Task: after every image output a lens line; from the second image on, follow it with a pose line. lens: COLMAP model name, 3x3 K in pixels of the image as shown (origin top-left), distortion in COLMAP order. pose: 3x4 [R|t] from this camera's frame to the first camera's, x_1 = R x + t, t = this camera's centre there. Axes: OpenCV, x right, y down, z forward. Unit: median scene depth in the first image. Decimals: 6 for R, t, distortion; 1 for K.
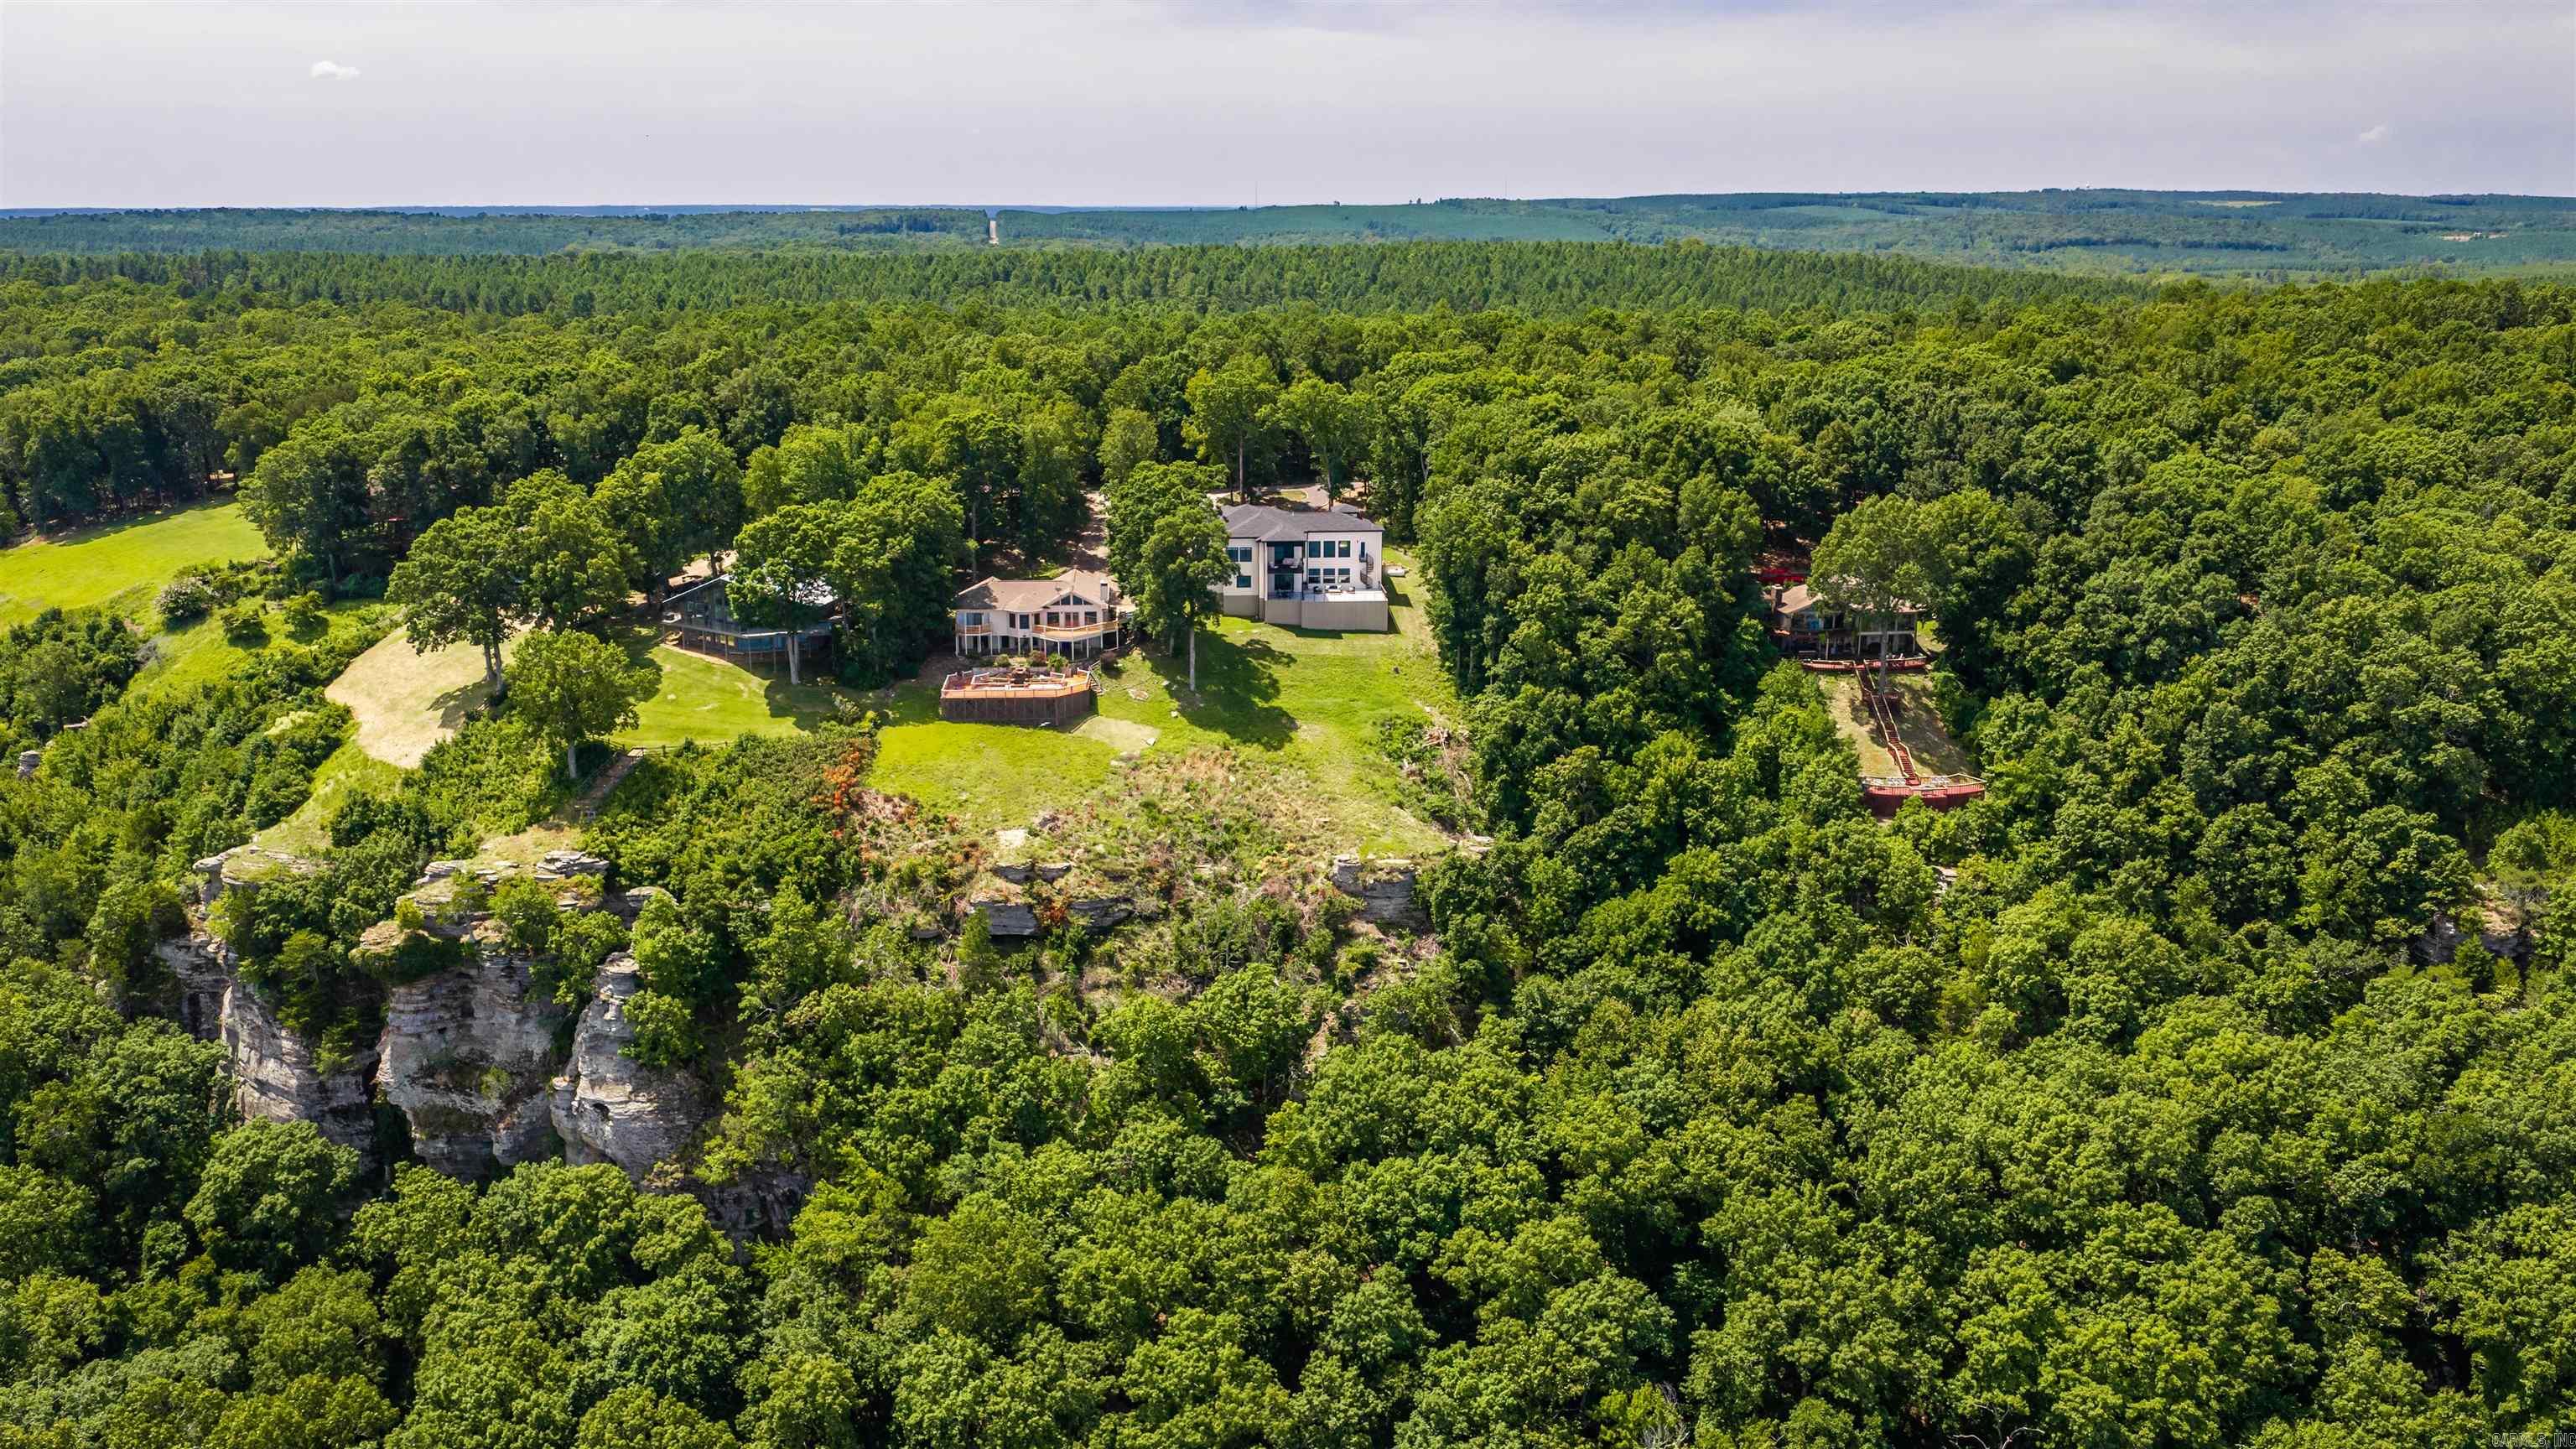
lens RADIAL K [[2306.3, 0, 1287.1], [0, 2306.3, 724.3], [0, 0, 1]] dist [0.055820, -0.044564]
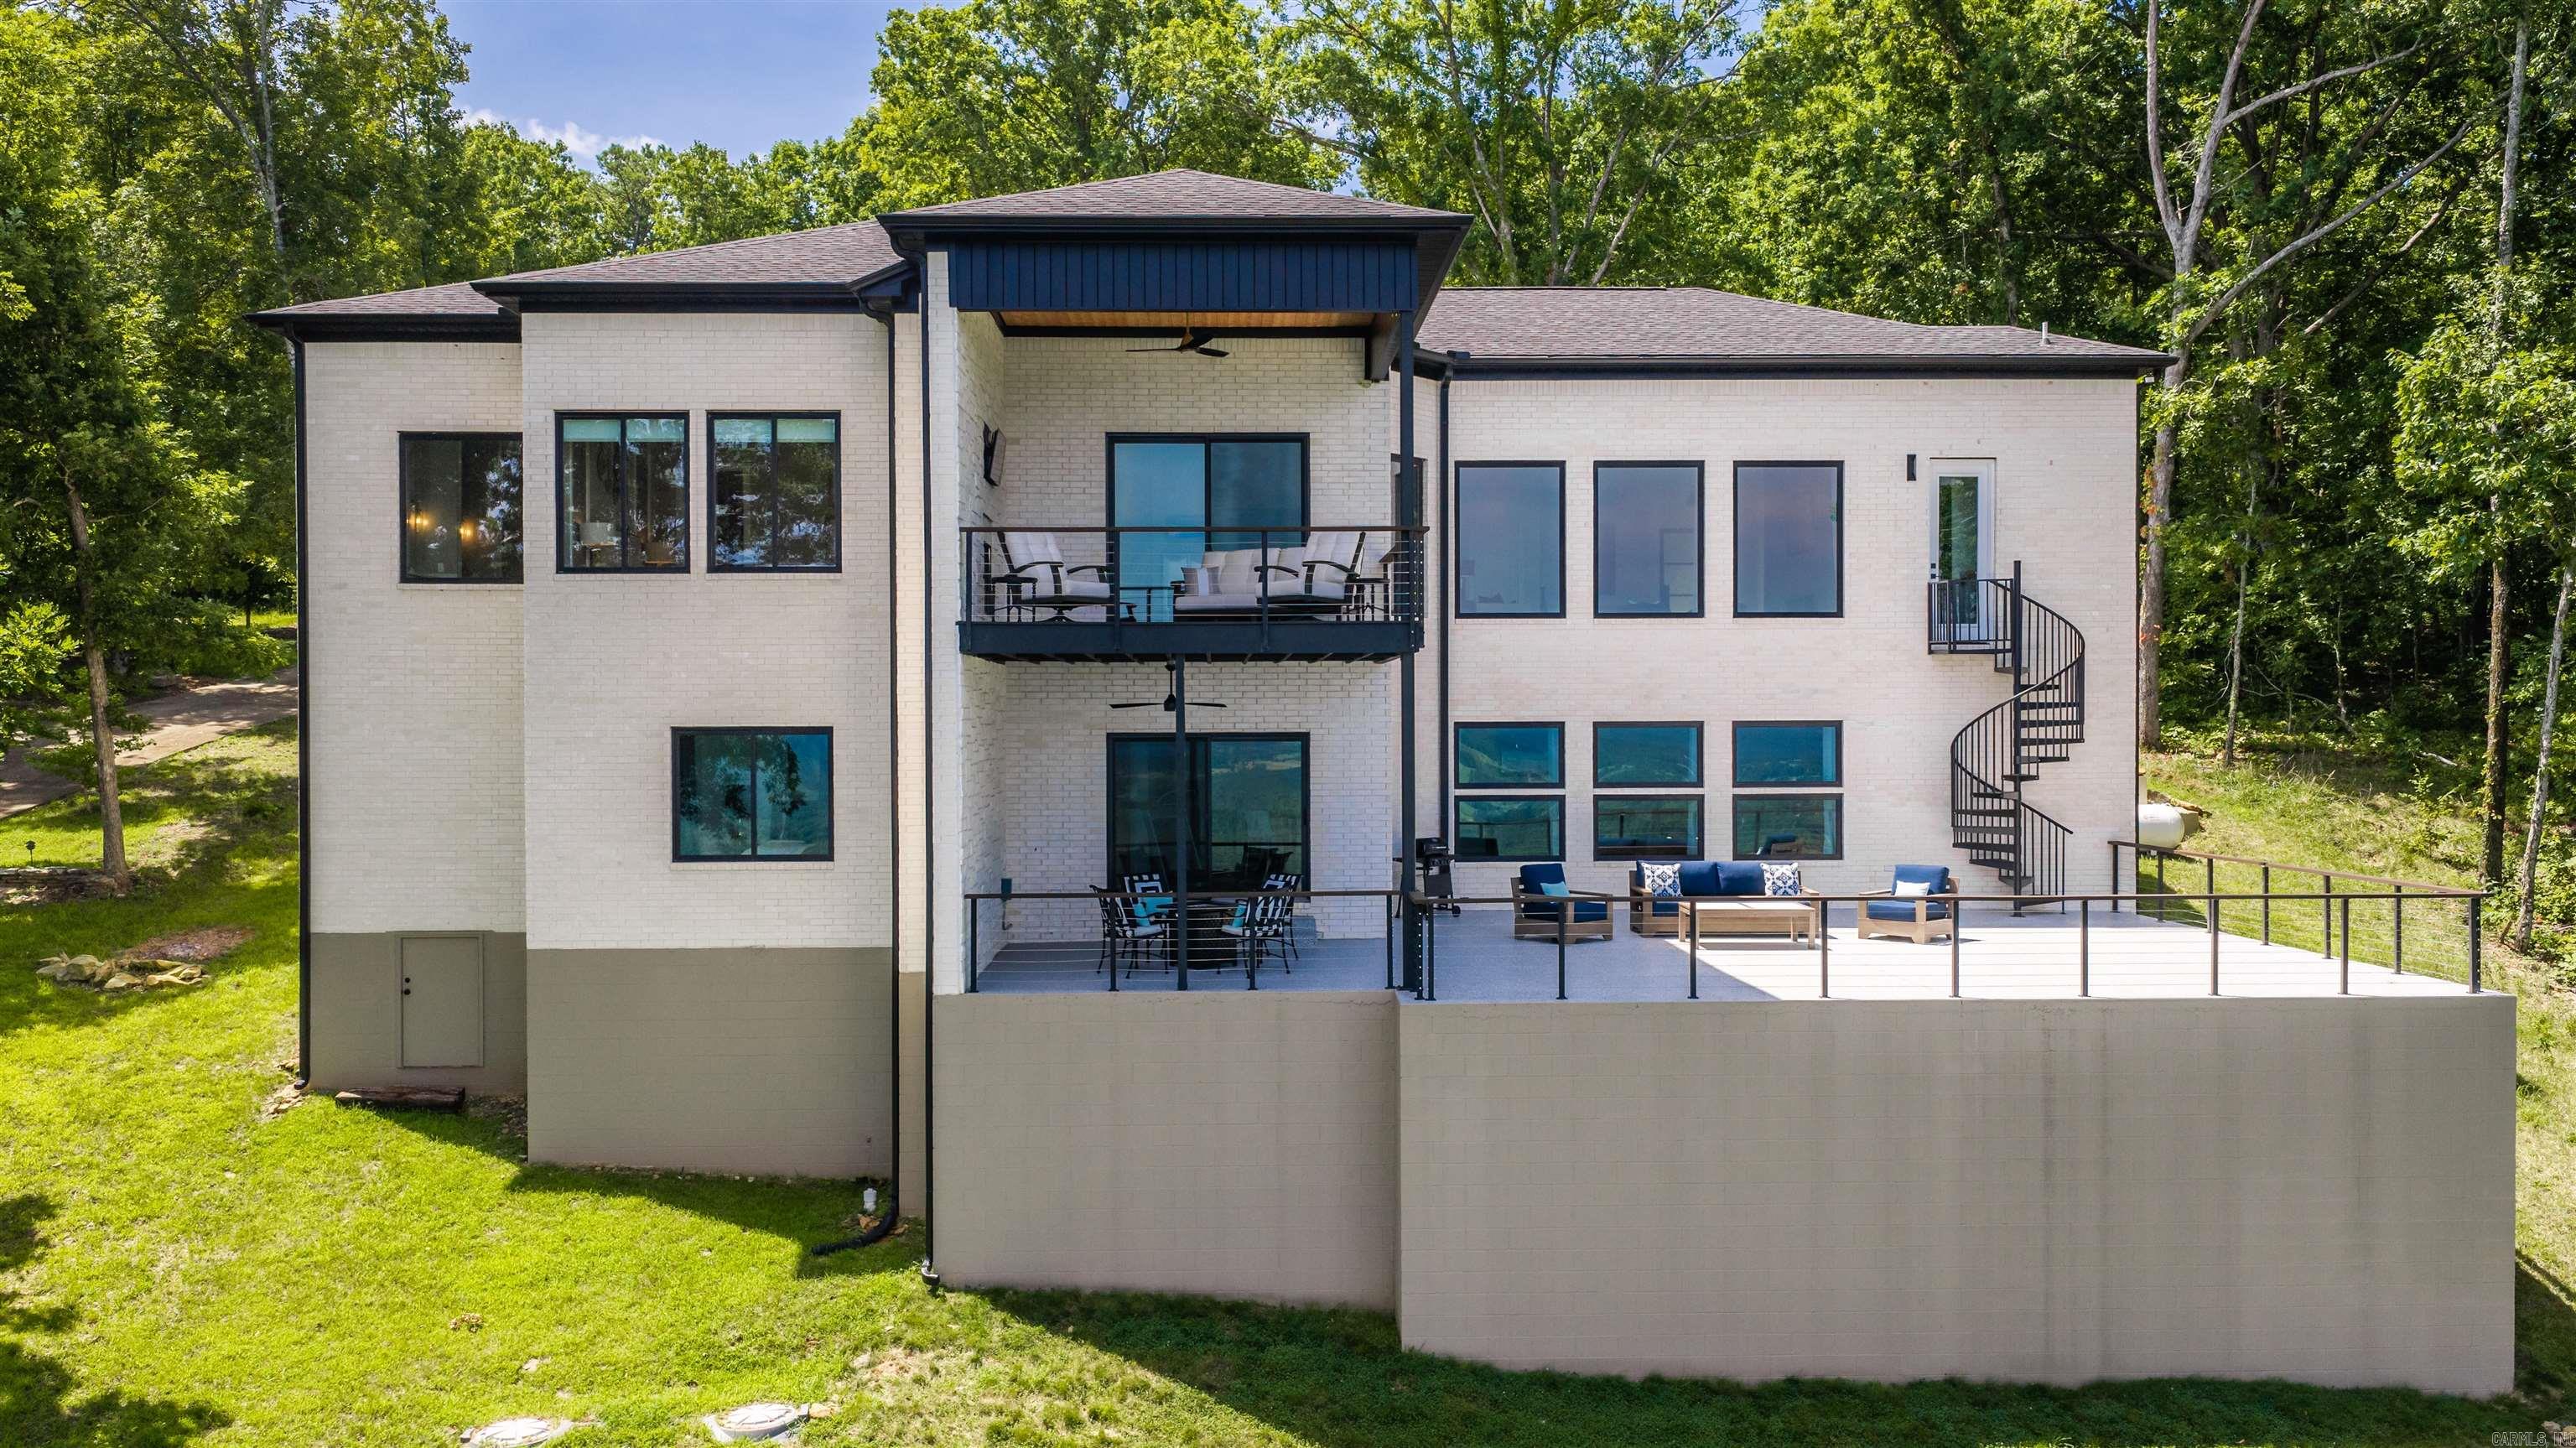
lens RADIAL K [[2306.2, 0, 1288.2], [0, 2306.2, 724.2], [0, 0, 1]] dist [0.055820, -0.044564]
pose [[0.999692, -0.020539, -0.013906, 0.003228], [0.016611, 0.970727, -0.239611, -0.042357], [0.018421, 0.239306, 0.970769, 0.897736]]
